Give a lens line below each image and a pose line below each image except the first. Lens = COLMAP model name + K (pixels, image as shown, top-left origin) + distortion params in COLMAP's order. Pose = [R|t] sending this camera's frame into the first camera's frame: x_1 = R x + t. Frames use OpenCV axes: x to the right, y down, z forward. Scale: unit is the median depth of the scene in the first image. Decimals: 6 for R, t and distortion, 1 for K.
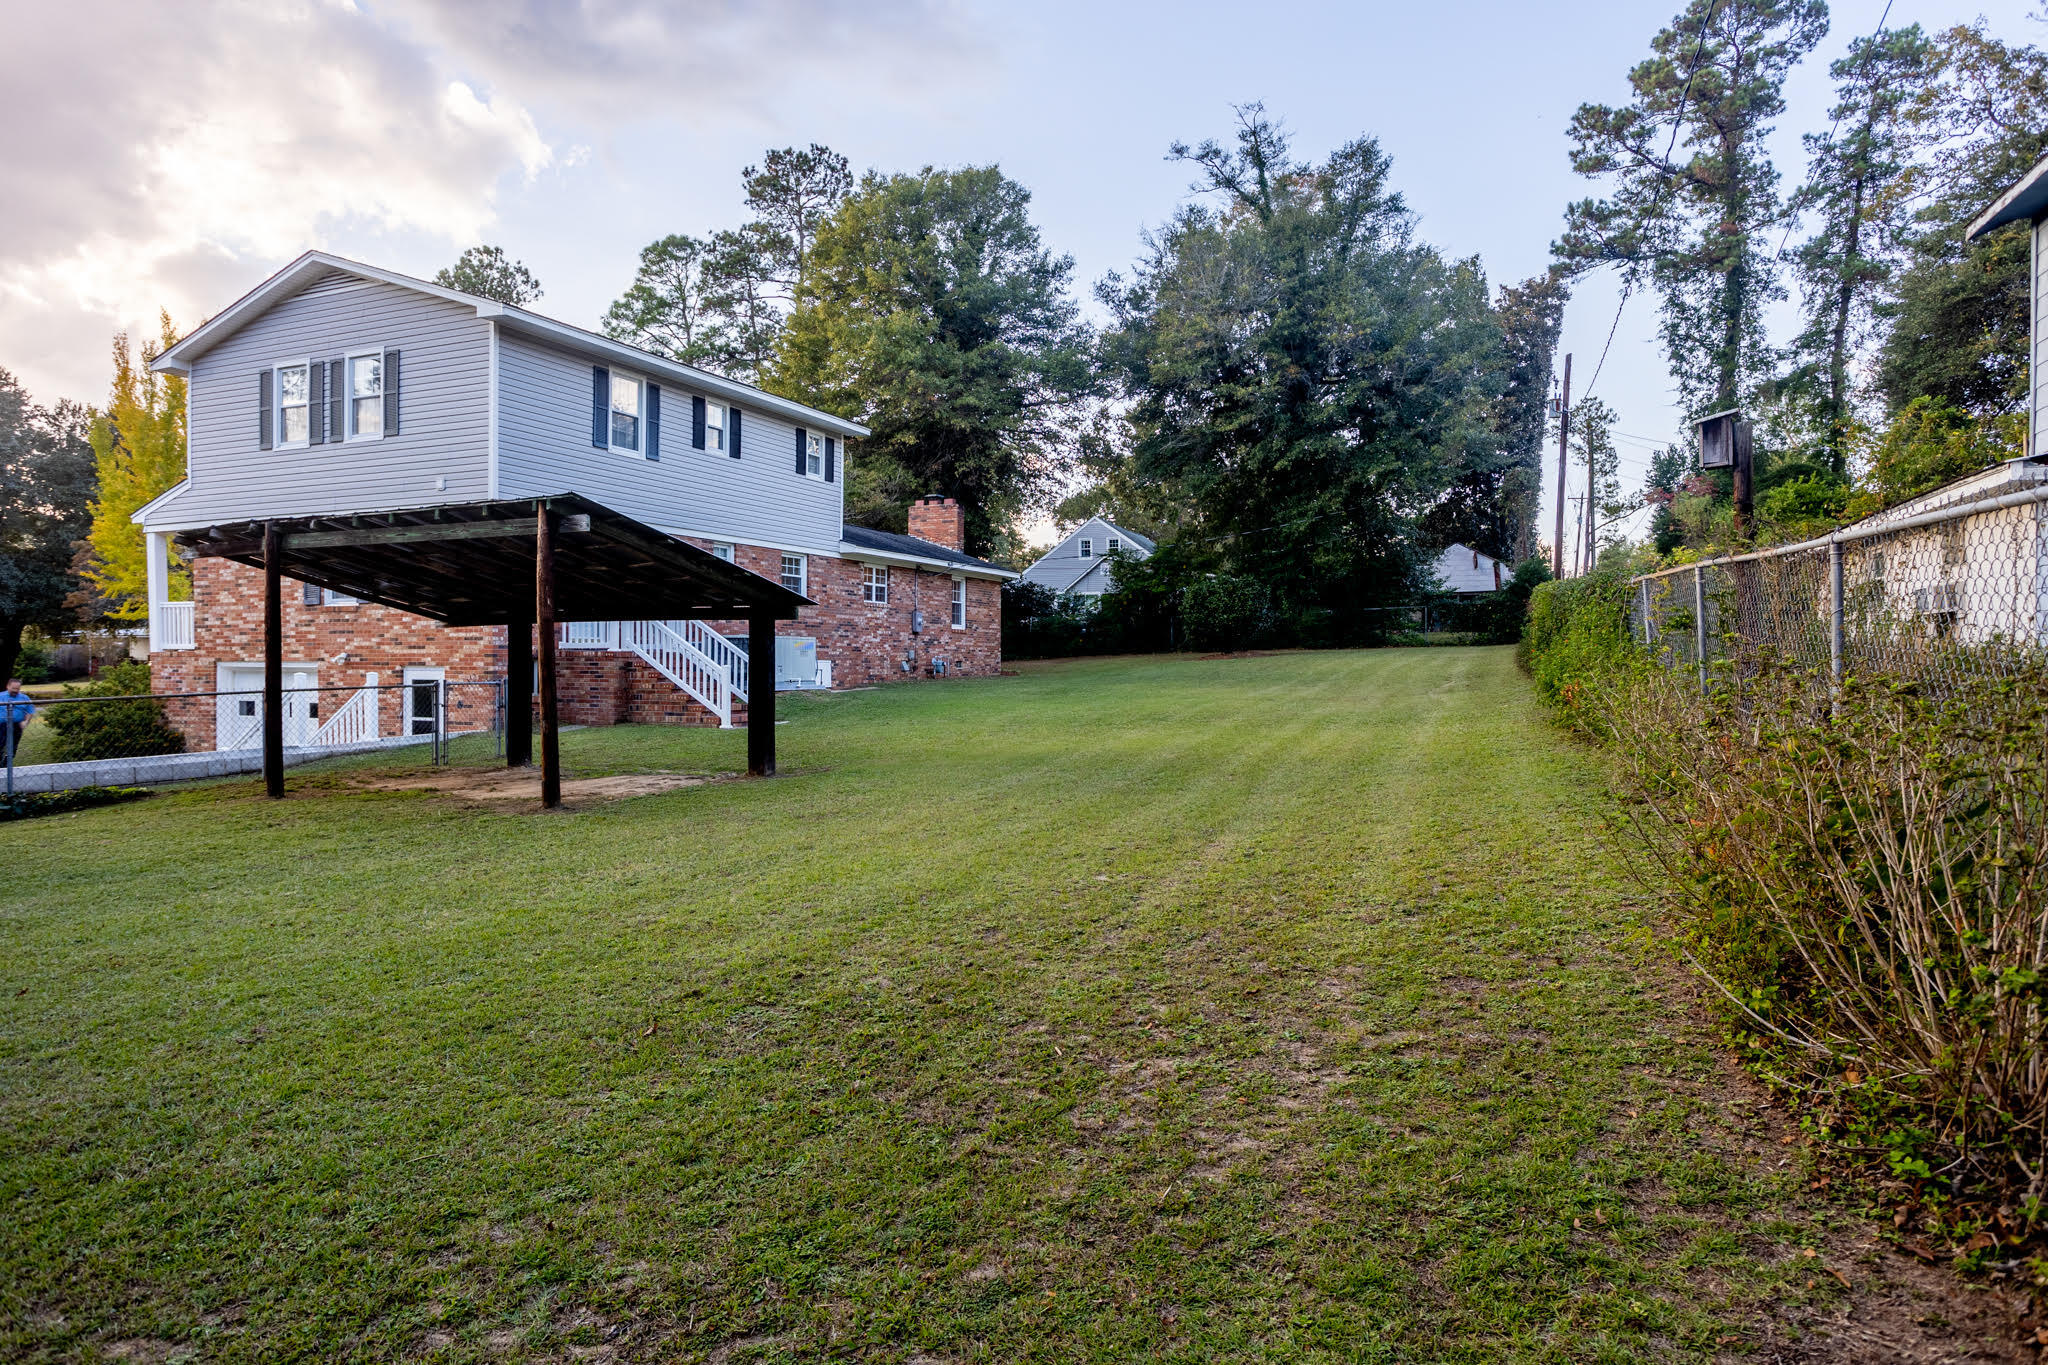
lens RADIAL K [[987.8, 0, 1024.1], [0, 987.8, 673.4], [0, 0, 1]] dist [-0.058393, 0.041144]
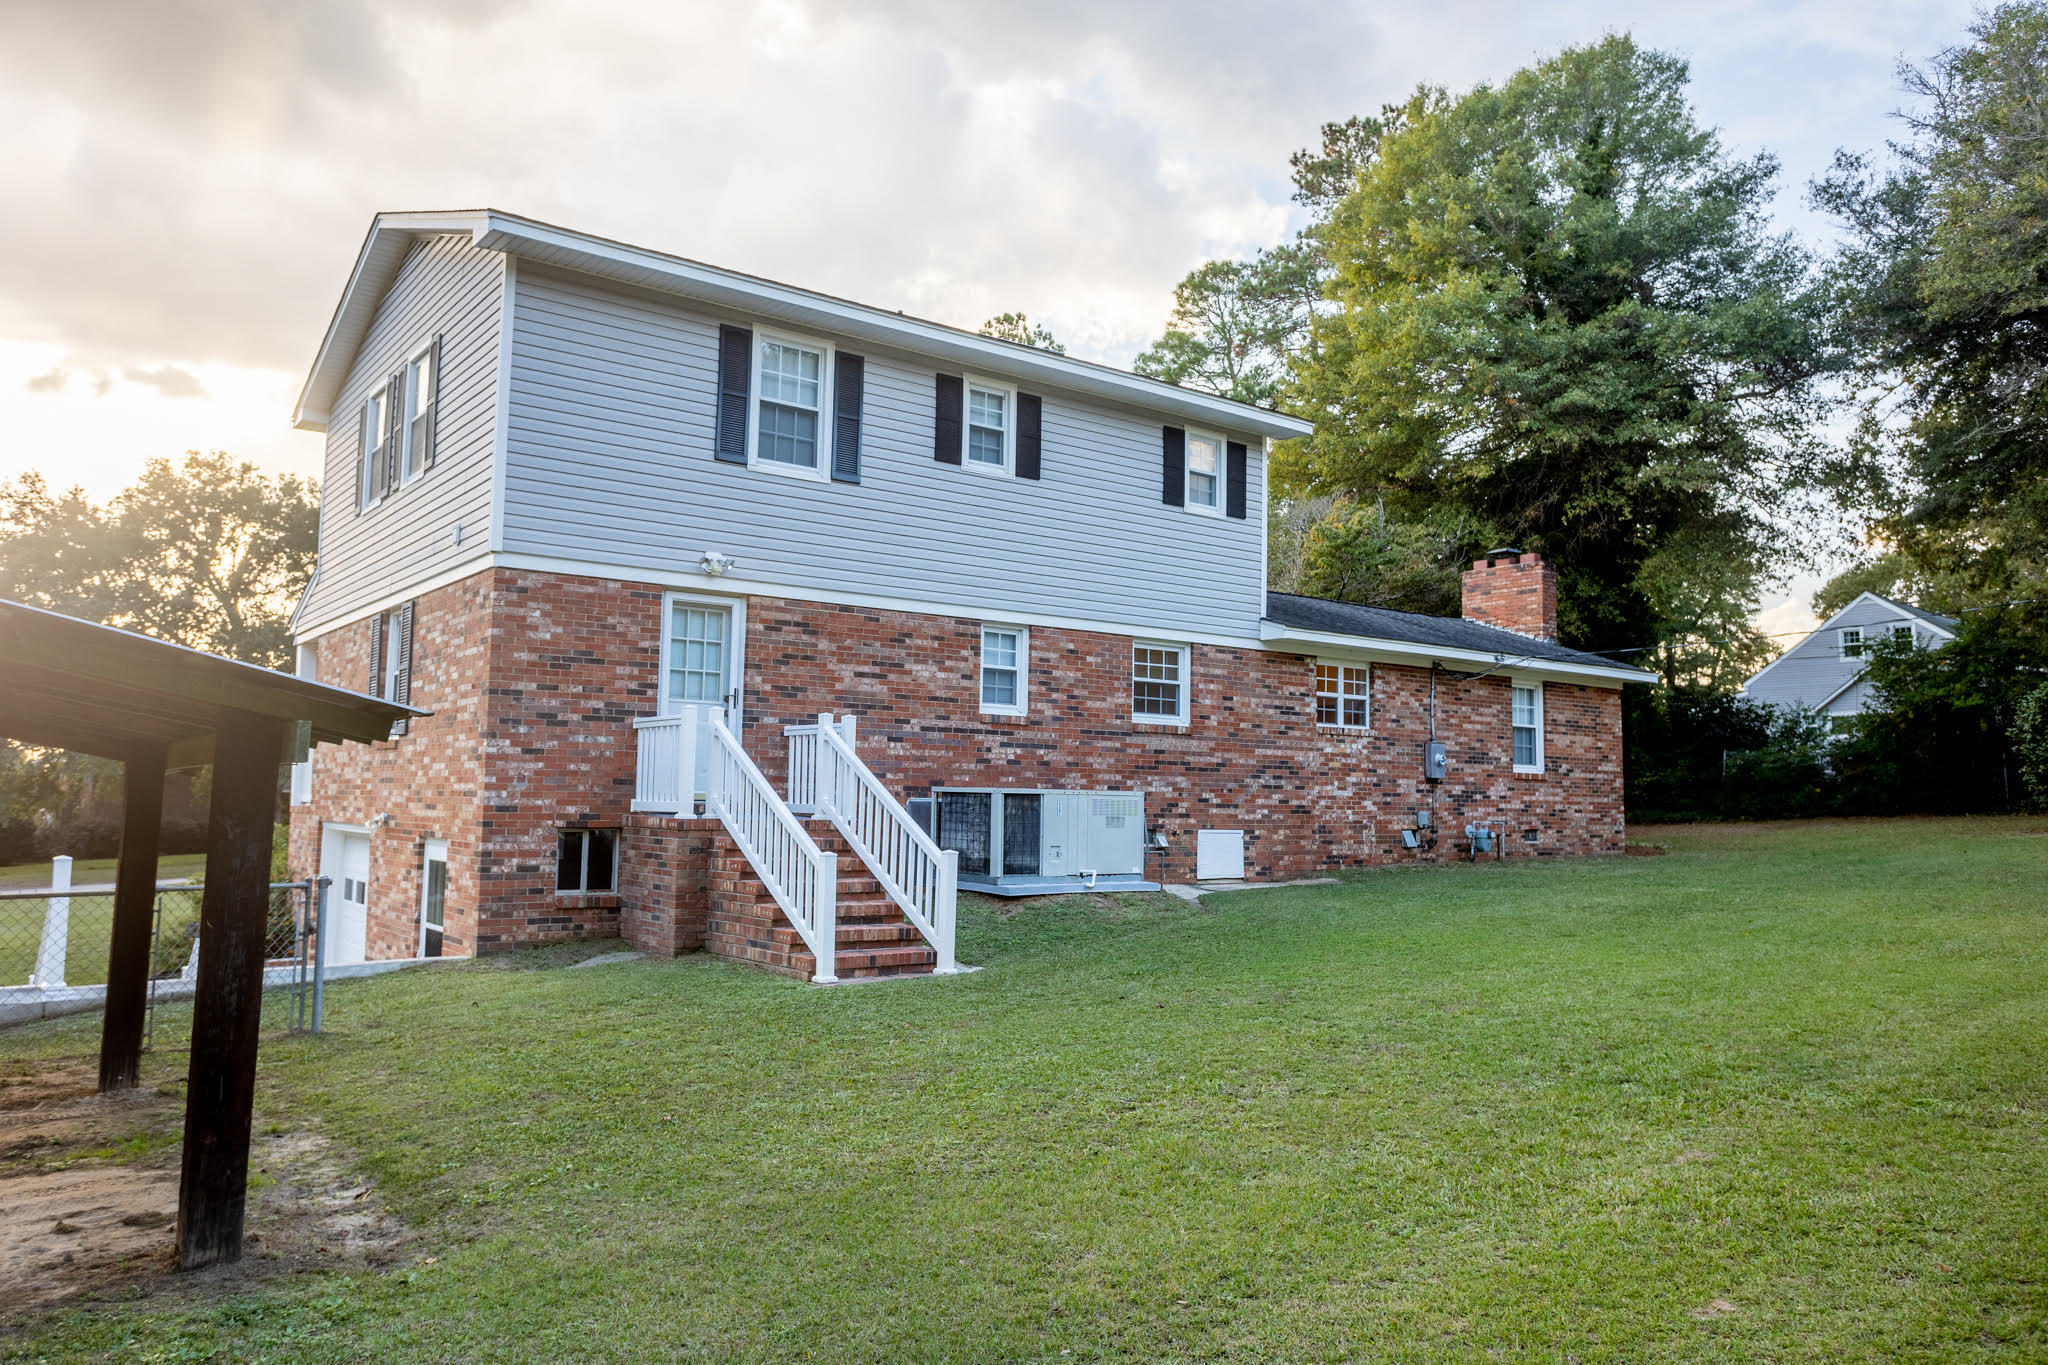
lens RADIAL K [[1259.8, 0, 1141.4], [0, 1259.8, 678.0], [0, 0, 1]] dist [-0.003077, 0.023312]
pose [[0.892408, -0.034150, -0.449934, 0.046360], [-0.018617, 0.993496, -0.112332, -0.010056], [0.450844, 0.108623, 0.885969, 0.187379]]
